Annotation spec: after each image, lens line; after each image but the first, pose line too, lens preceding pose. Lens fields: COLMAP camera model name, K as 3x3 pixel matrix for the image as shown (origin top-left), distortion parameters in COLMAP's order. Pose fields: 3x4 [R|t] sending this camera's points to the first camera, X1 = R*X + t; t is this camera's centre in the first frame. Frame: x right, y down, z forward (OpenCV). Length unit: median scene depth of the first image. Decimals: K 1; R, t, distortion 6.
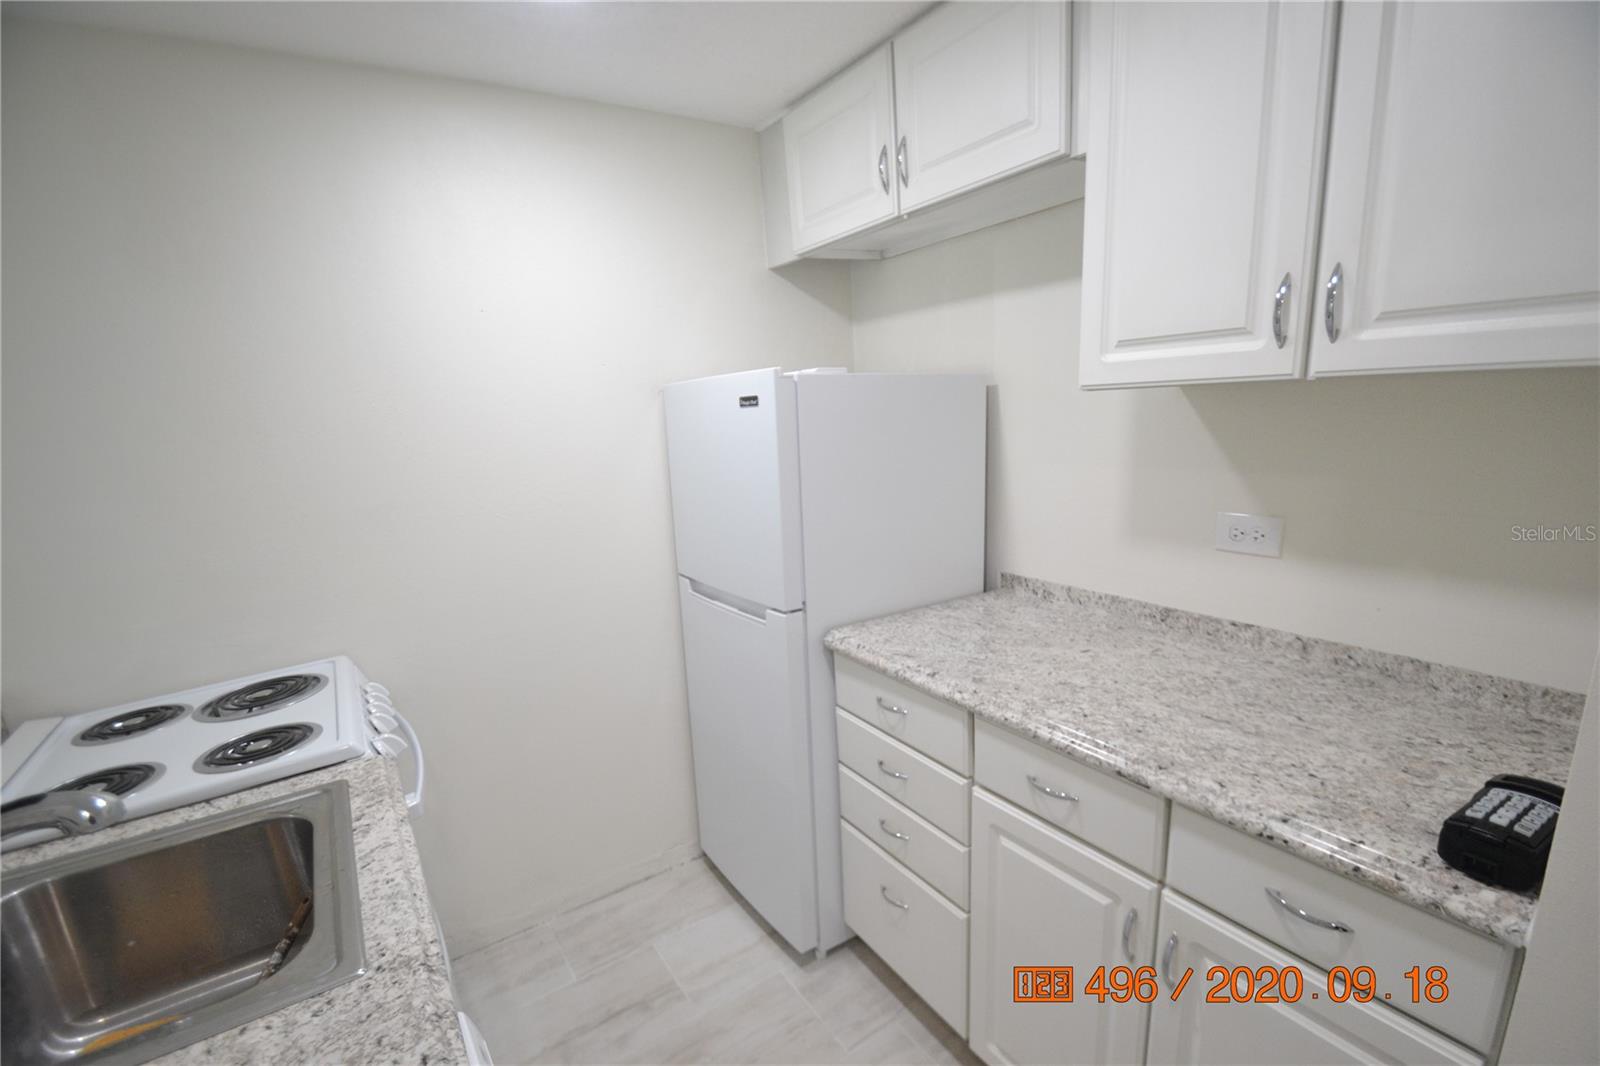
lens RADIAL K [[715.4, 0, 804.4], [0, 715.4, 587.4], [0, 0, 1]] dist [0.019375, -0.022867]
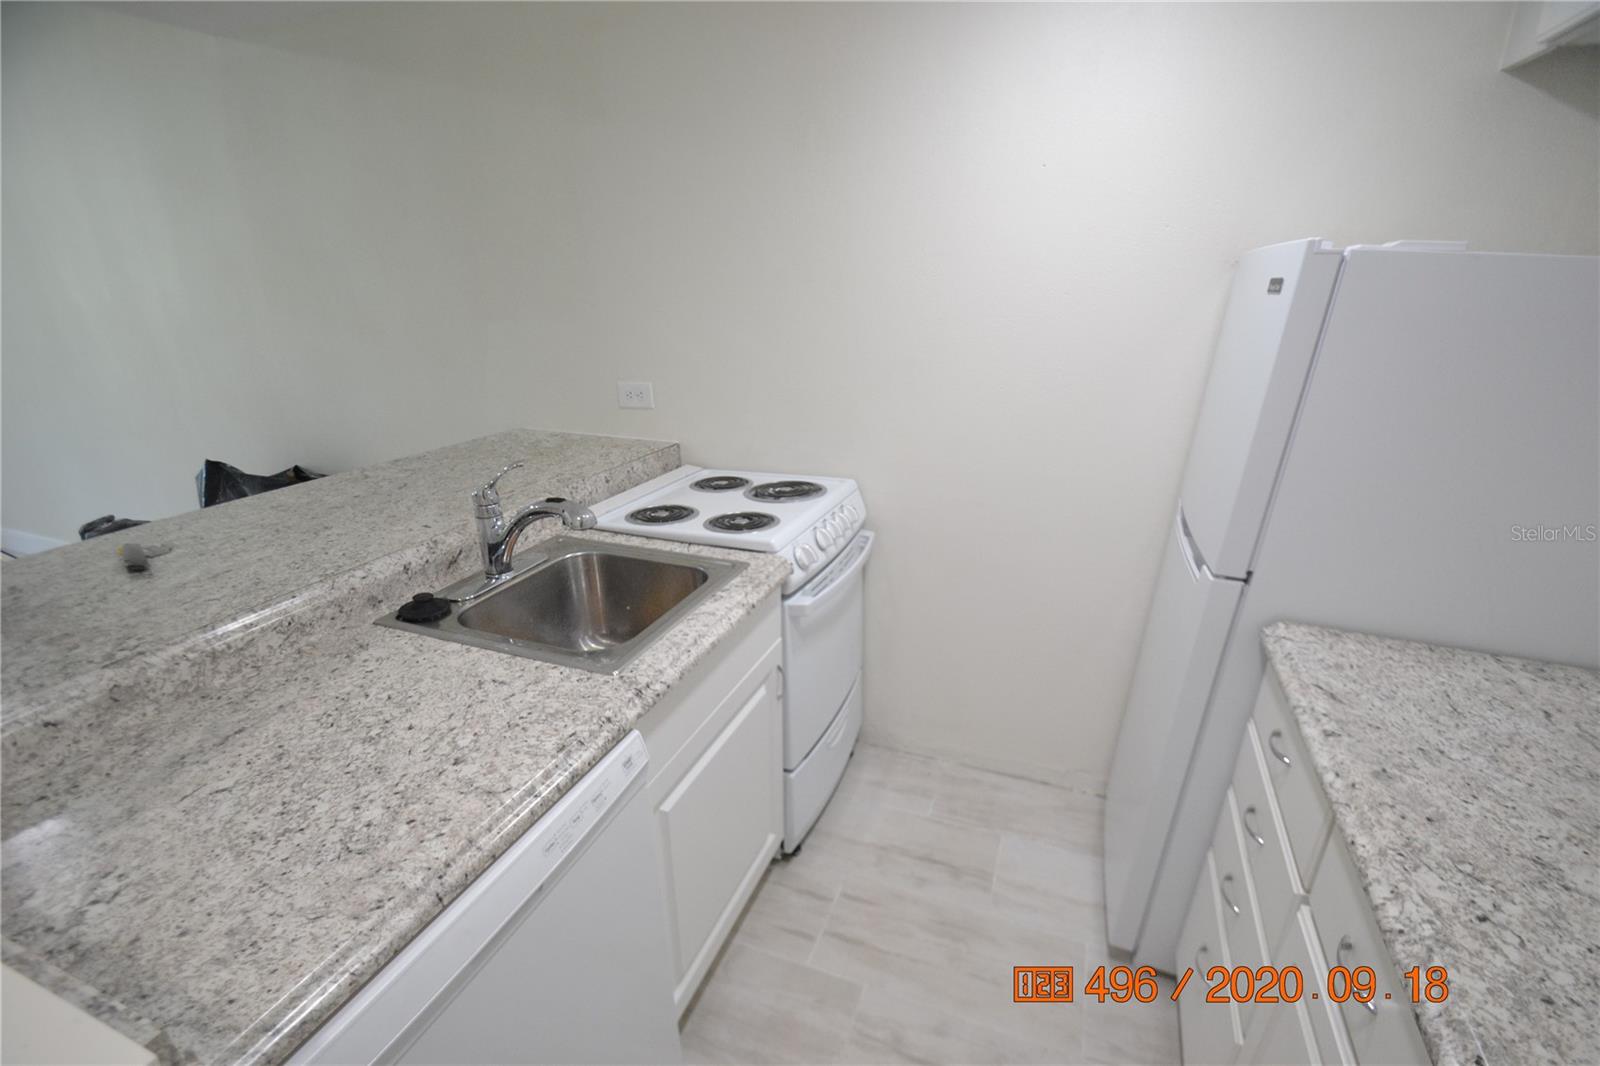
lens RADIAL K [[714.6, 0, 802.3], [0, 714.6, 594.3], [0, 0, 1]] dist [0.016376, -0.019159]
pose [[0.576746, 0.380787, -0.722748, 0.320013], [-0.237830, 0.924663, 0.297381, -0.079333], [0.781537, 0.000378, 0.623858, 0.189296]]
